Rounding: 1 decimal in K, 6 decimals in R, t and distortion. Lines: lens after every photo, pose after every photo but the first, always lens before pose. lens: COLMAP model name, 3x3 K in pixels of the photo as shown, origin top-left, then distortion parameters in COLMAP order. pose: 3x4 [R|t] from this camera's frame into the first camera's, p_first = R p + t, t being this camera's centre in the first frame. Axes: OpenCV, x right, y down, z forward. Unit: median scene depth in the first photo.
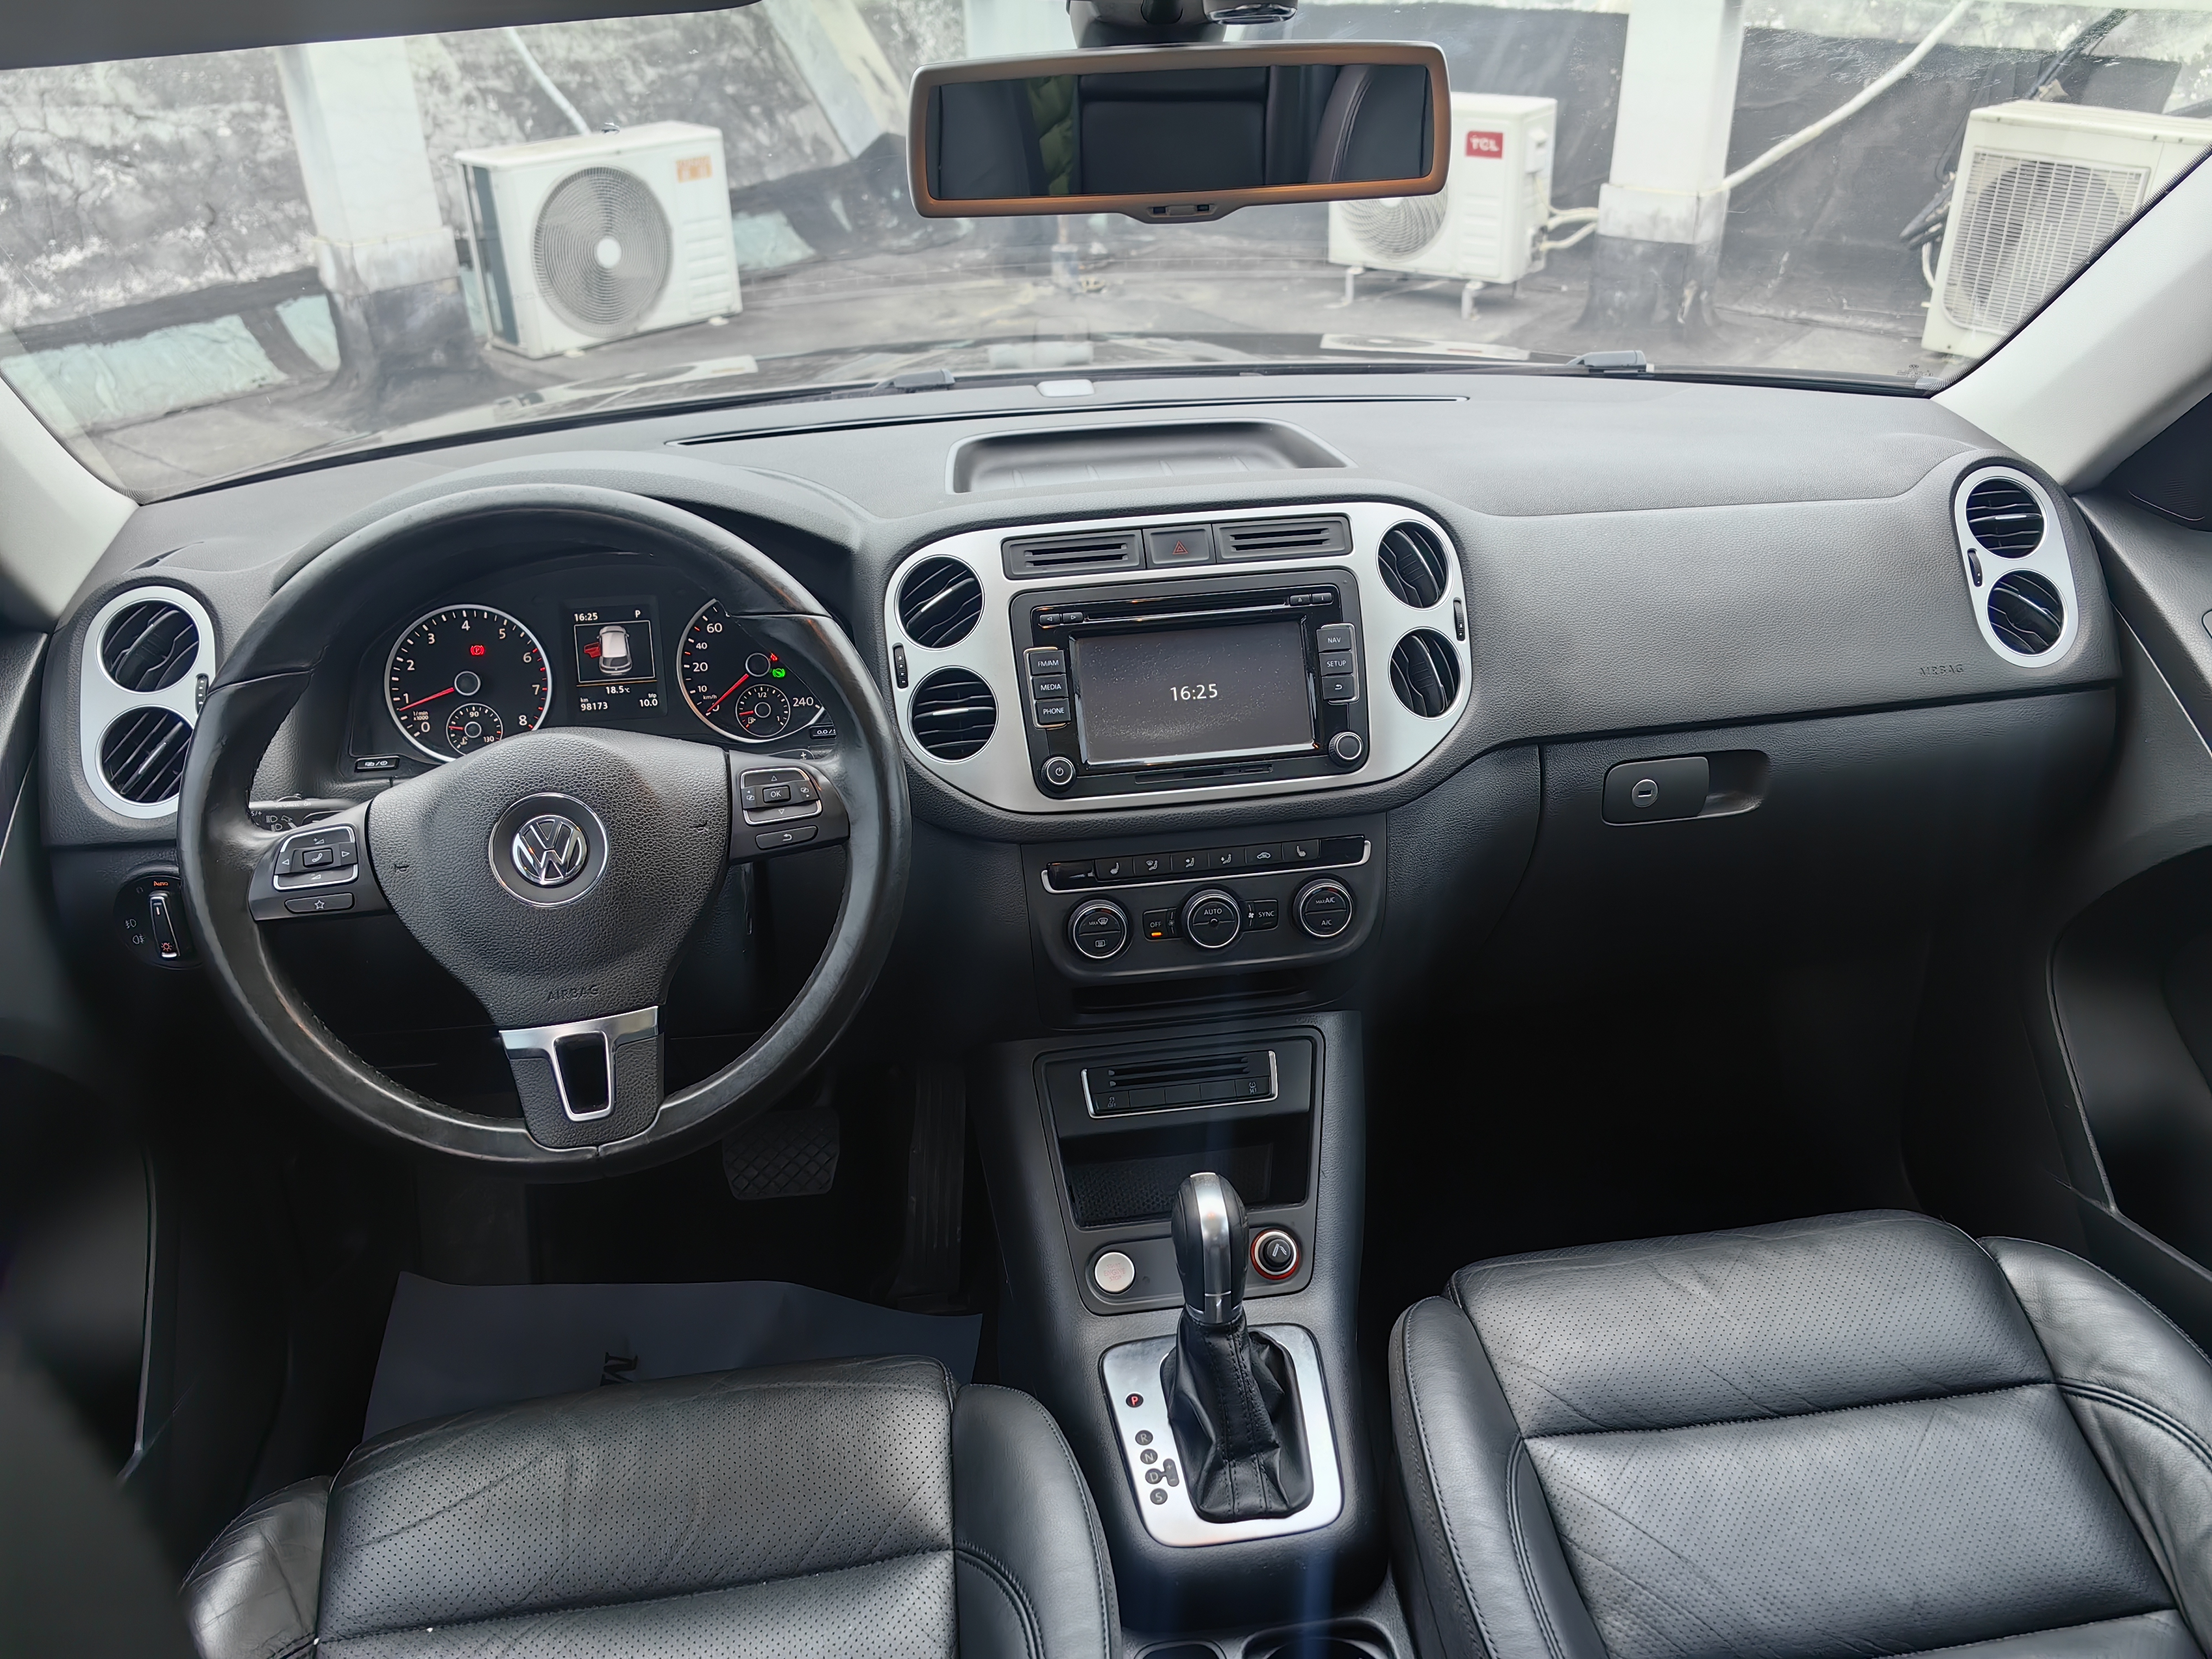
lens RADIAL K [[1776.2, 0, 1106.0], [0, 1776.2, 829.5], [0, 0, 1]] dist [0.221788, -0.265823]
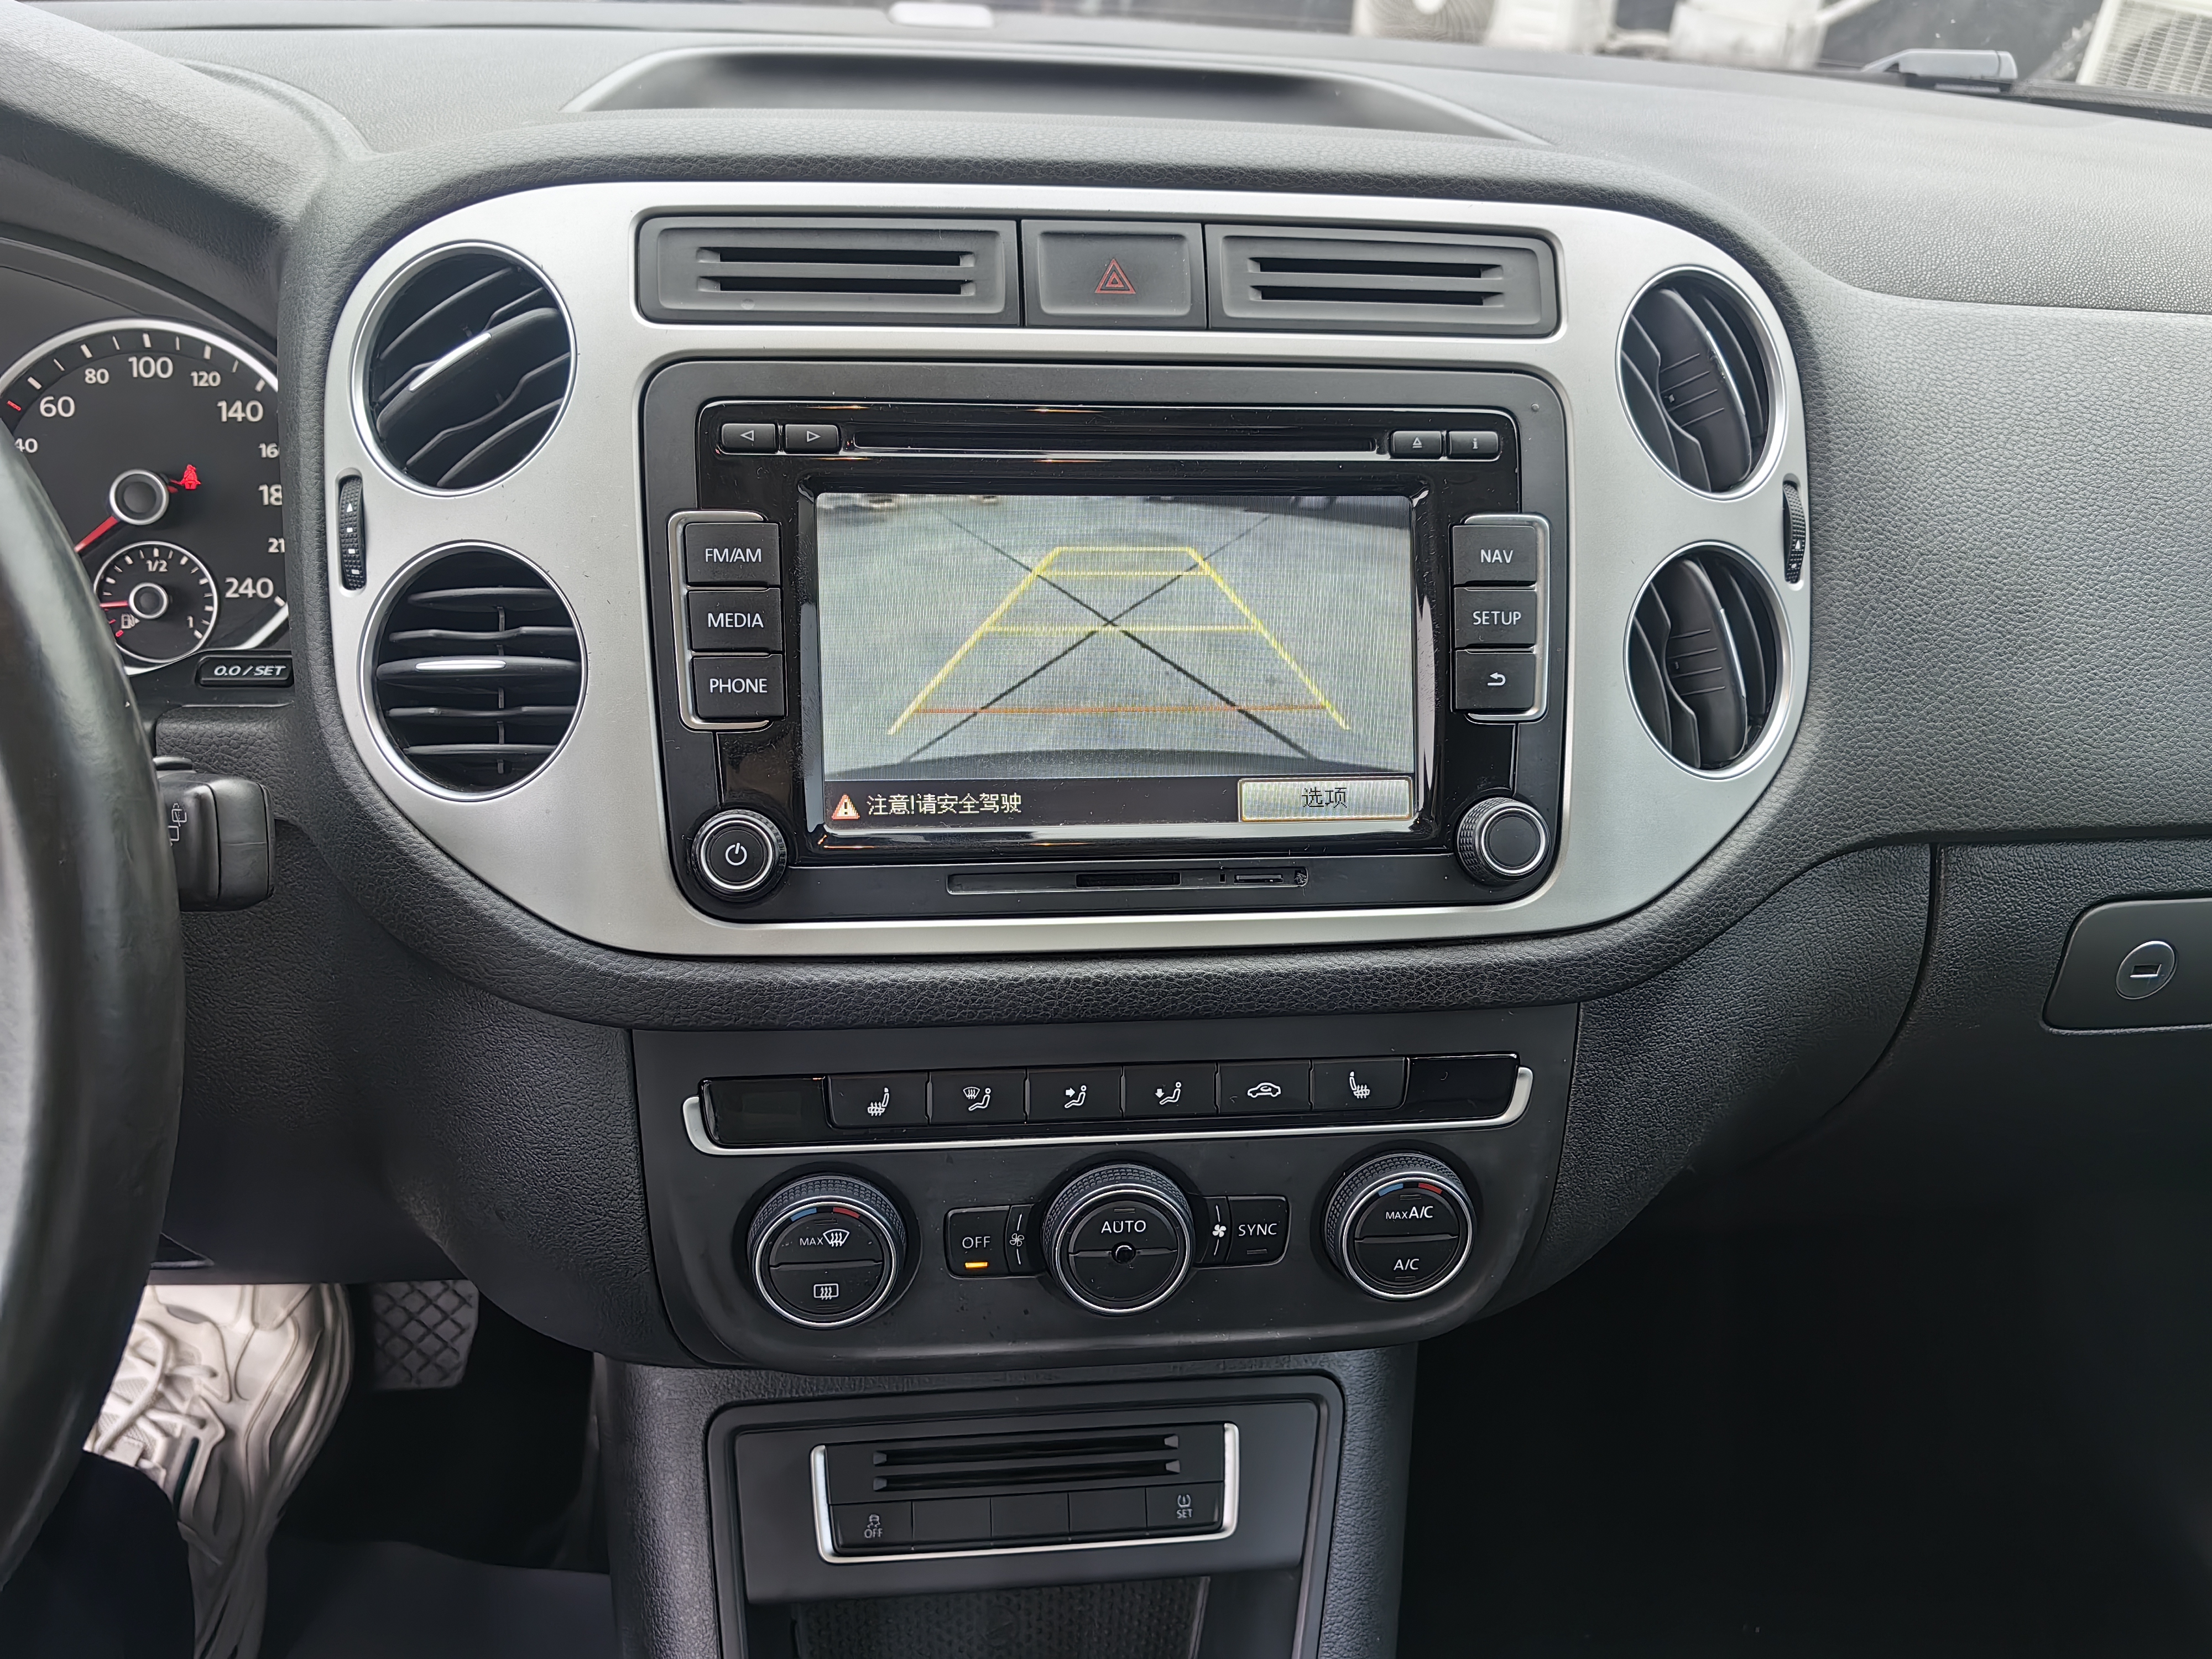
lens RADIAL K [[1756.3, 0, 1038.4], [0, 1756.3, 782.1], [0, 0, 1]] dist [-0.036325, 0.106754]
pose [[0.996688, 0.081320, 0.000045, 0.033340], [-0.081193, 0.995097, 0.056473, -0.070054], [0.004547, -0.056289, 0.998404, 0.615865]]
